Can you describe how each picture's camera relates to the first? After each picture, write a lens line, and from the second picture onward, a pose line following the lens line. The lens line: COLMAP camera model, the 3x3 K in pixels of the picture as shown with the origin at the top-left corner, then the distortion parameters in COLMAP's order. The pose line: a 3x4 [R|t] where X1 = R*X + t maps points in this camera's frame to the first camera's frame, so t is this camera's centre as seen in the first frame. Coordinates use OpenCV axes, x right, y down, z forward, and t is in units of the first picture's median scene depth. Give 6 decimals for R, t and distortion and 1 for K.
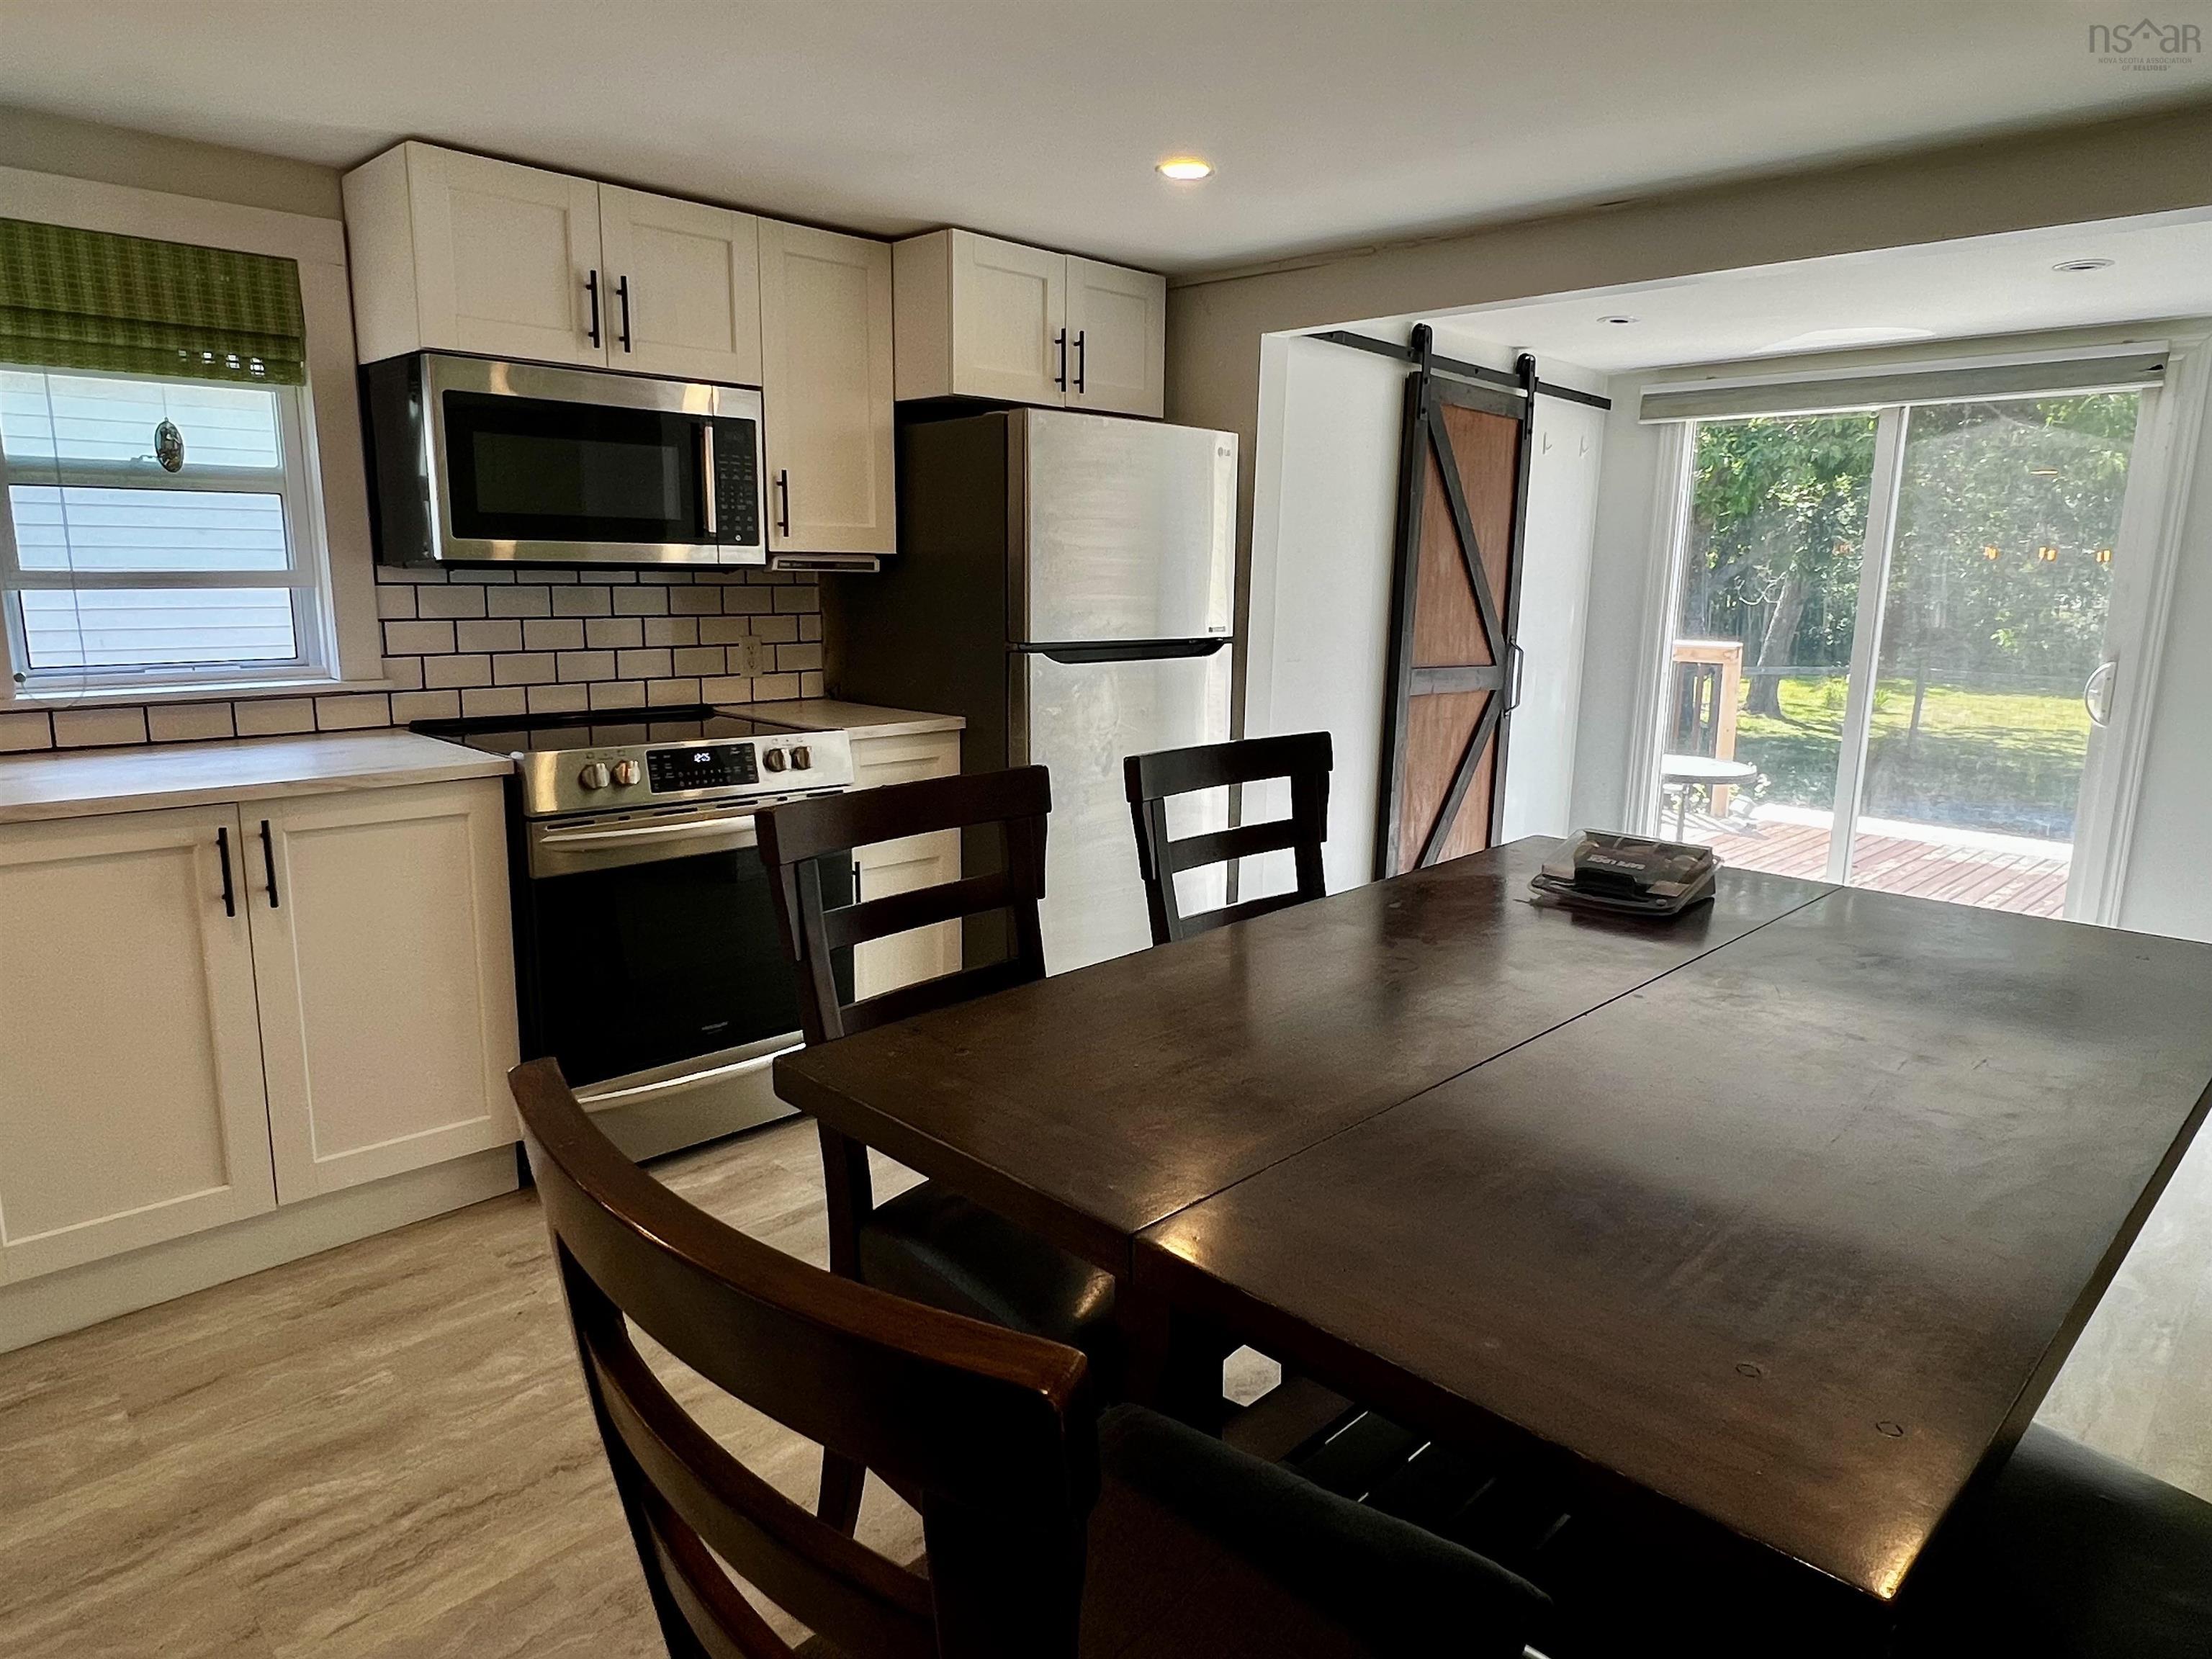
lens RADIAL K [[1355.2, 0, 1106.0], [0, 1355.2, 829.5], [0, 0, 1]] dist [-0.001446, 0.000839]
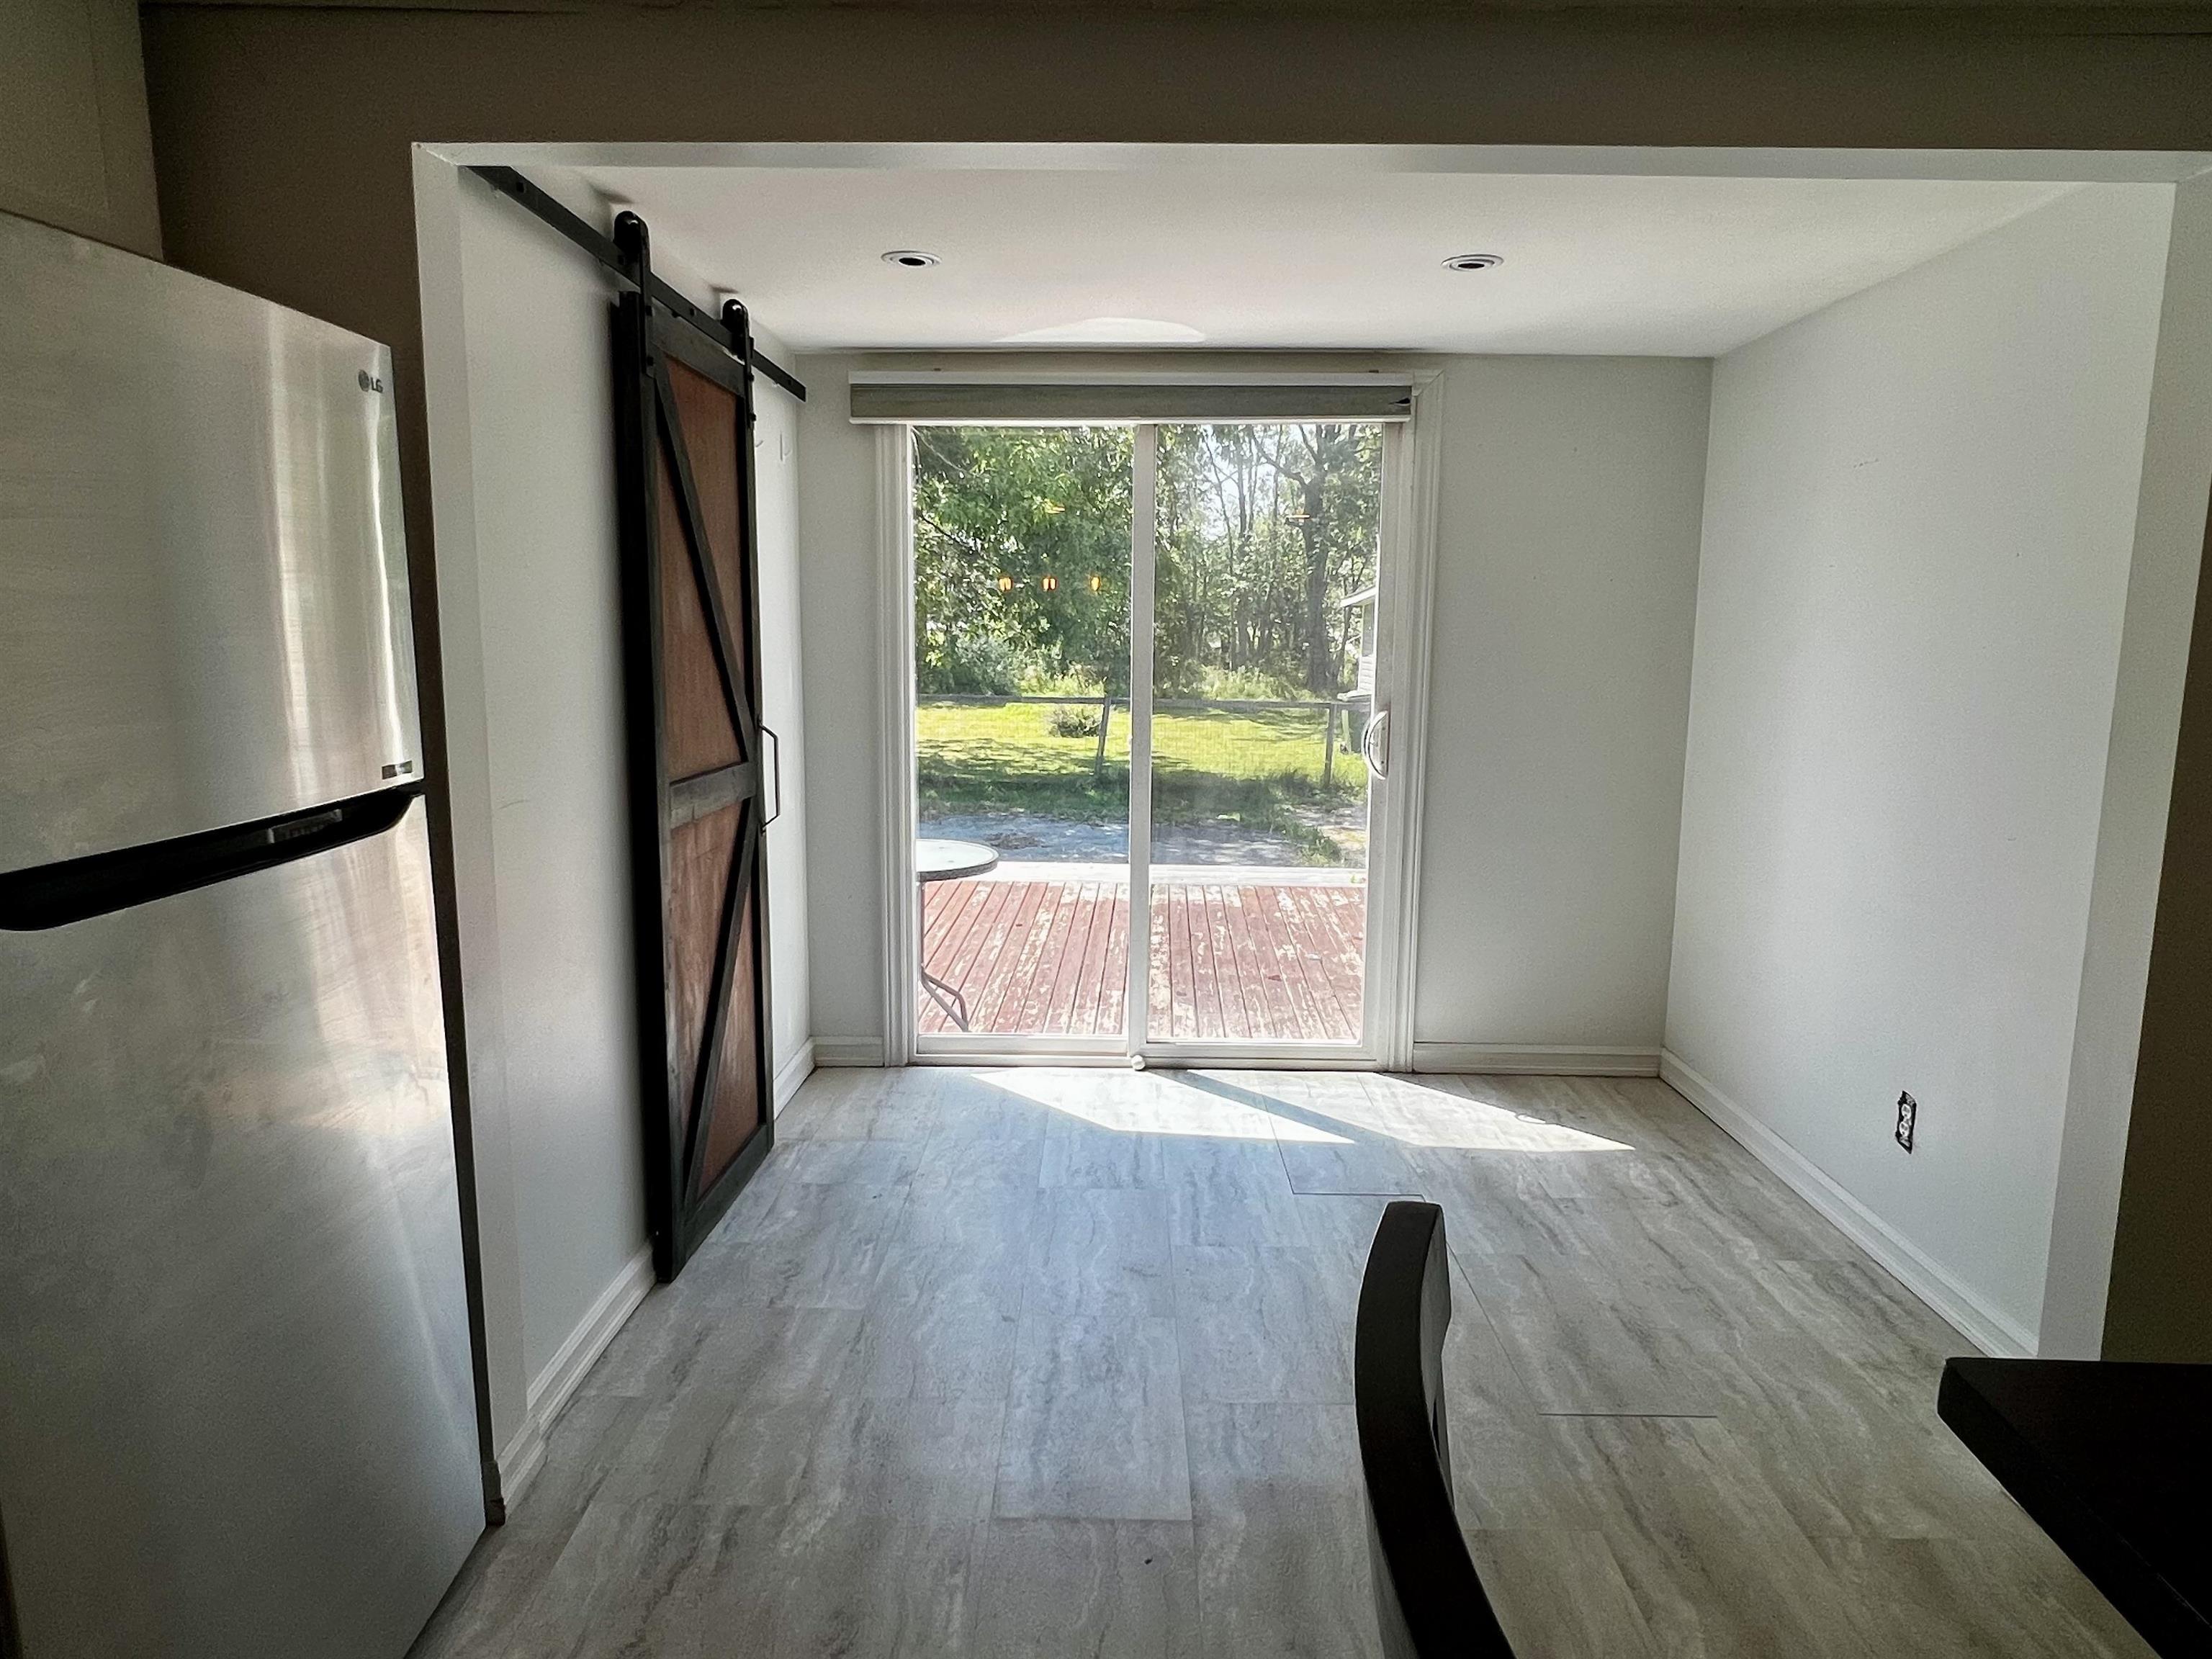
lens RADIAL K [[1355.2, 0, 1106.0], [0, 1355.2, 829.5], [0, 0, 1]] dist [-0.001446, 0.000839]
pose [[0.722905, -0.119870, 0.680470, -0.062581], [0.134547, 0.990405, 0.031529, -0.116795], [-0.677721, 0.068763, 0.732097, 0.535322]]
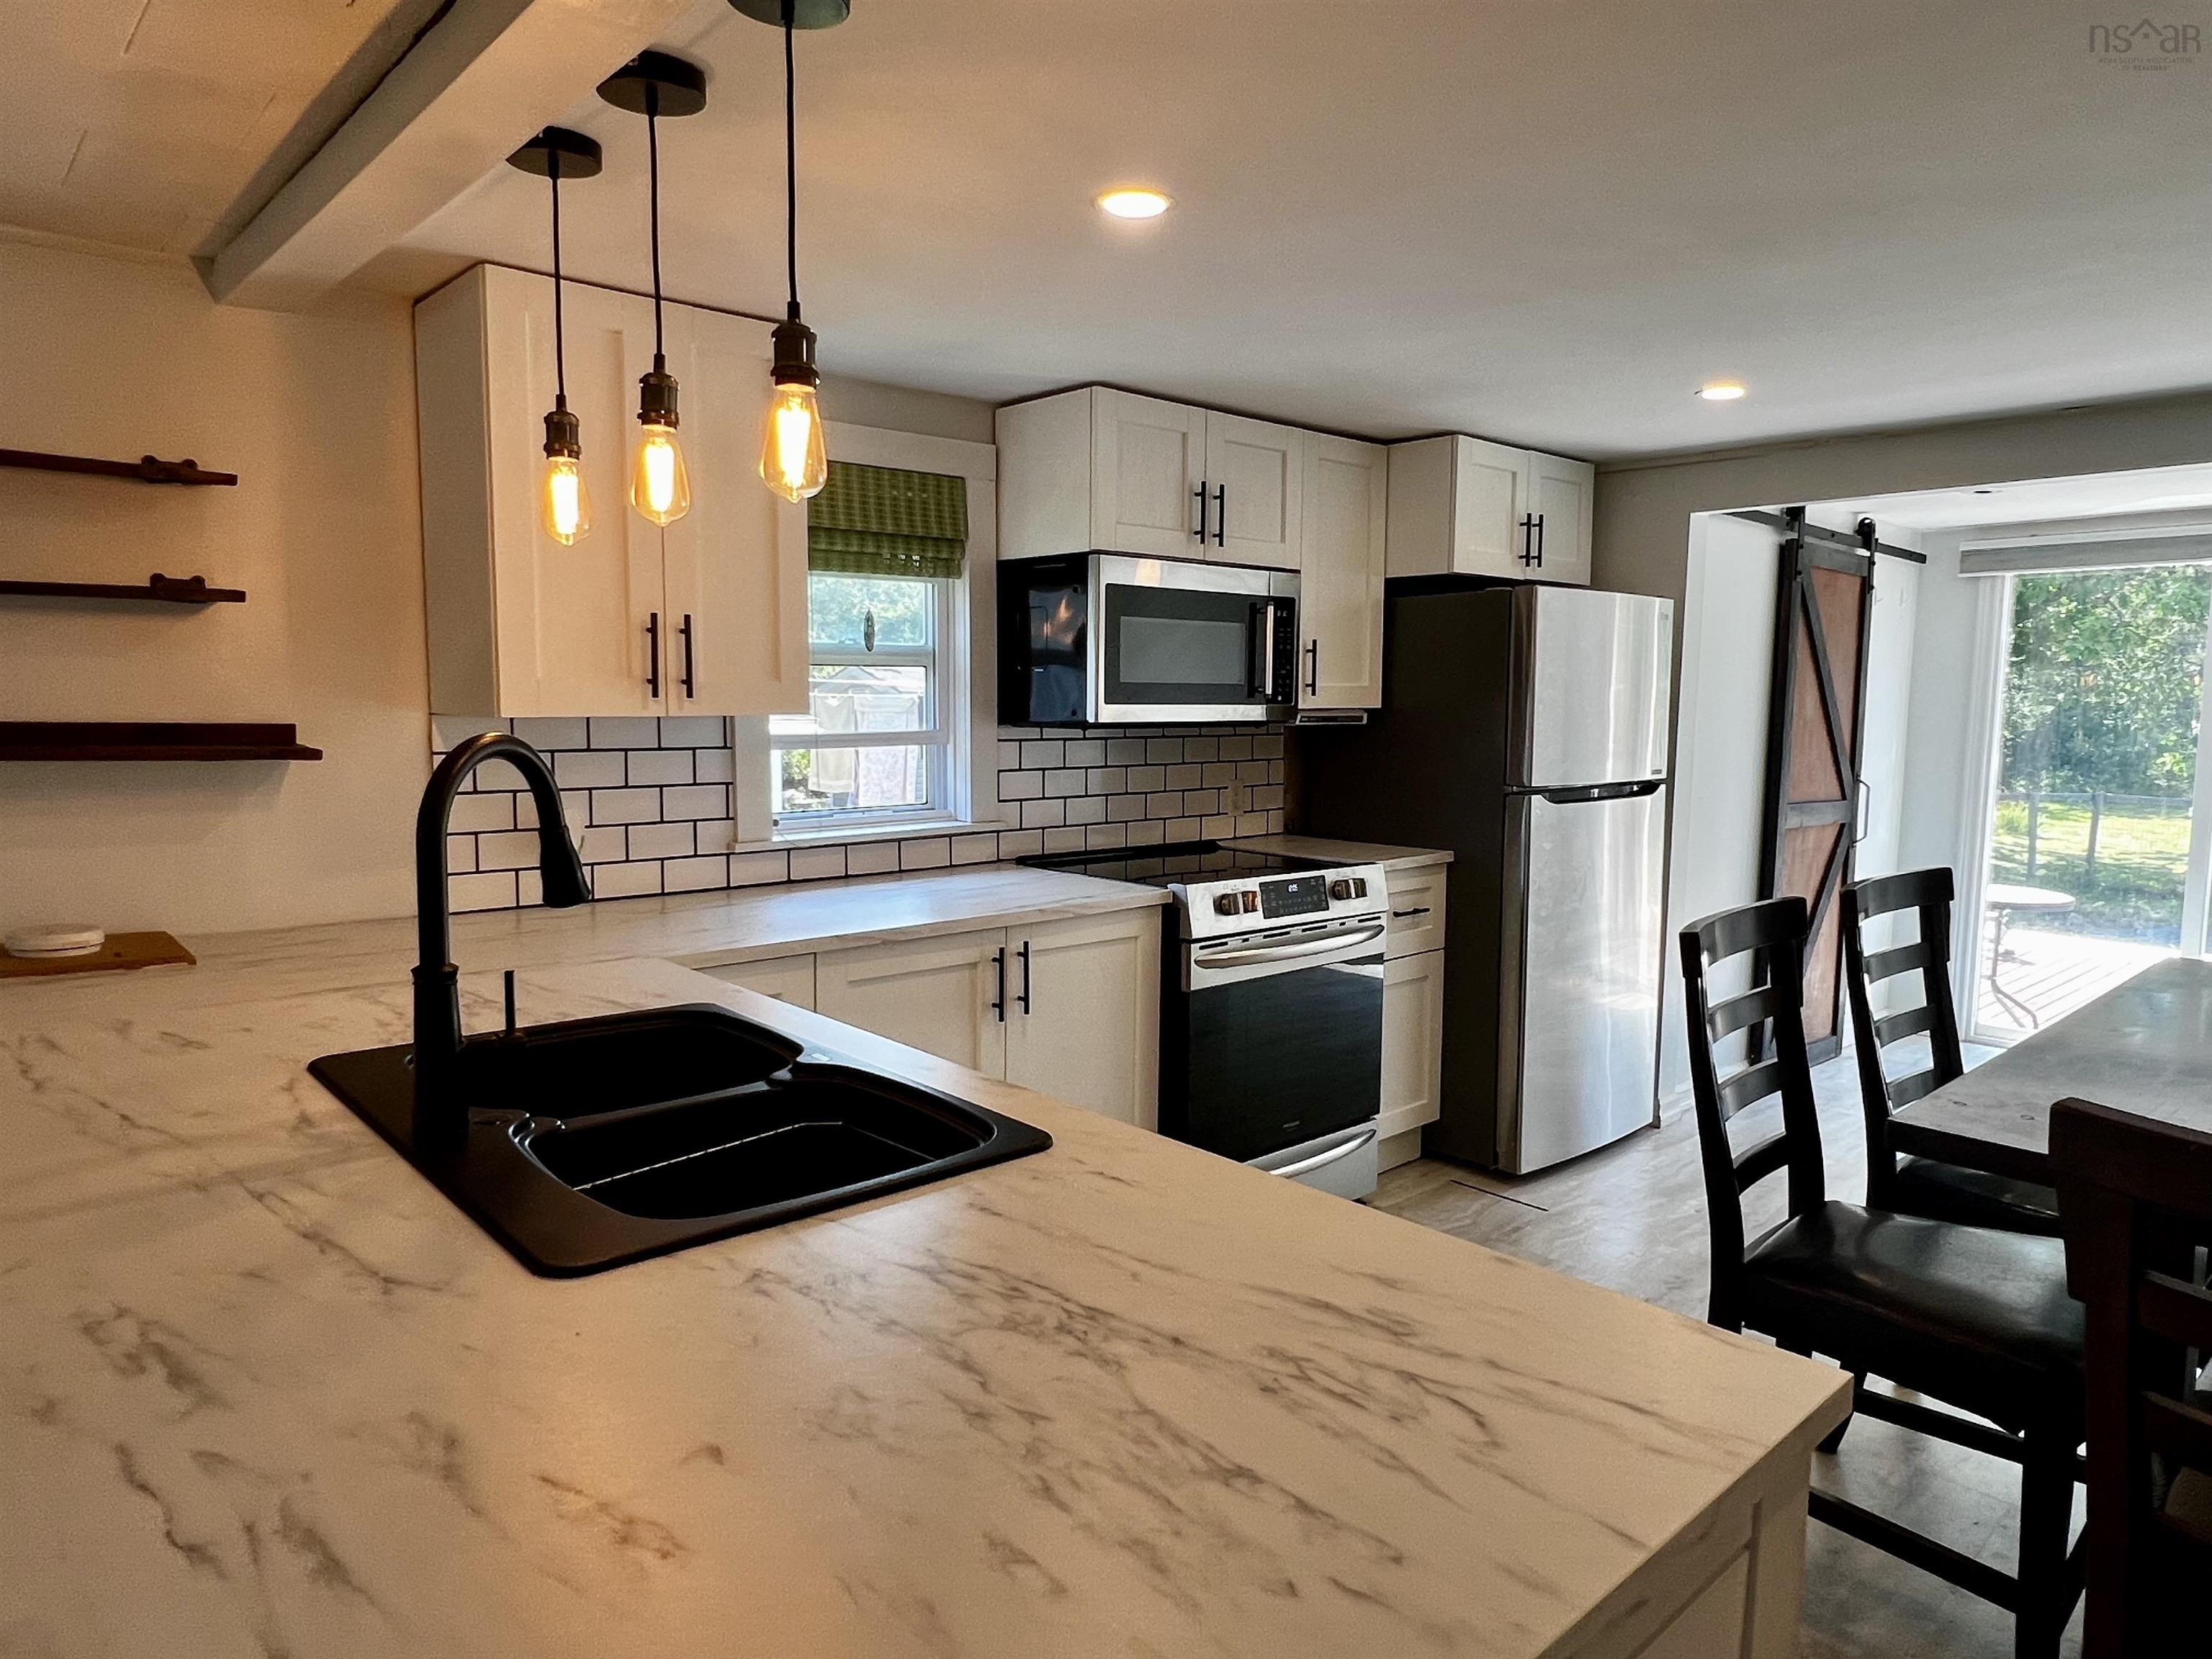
lens RADIAL K [[1355.2, 0, 1106.0], [0, 1355.2, 829.5], [0, 0, 1]] dist [-0.001446, 0.000839]
pose [[0.998355, -0.002167, -0.057294, -0.325984], [-0.003093, 0.995796, -0.091548, 0.002962], [0.057251, 0.091574, 0.994151, -0.137219]]
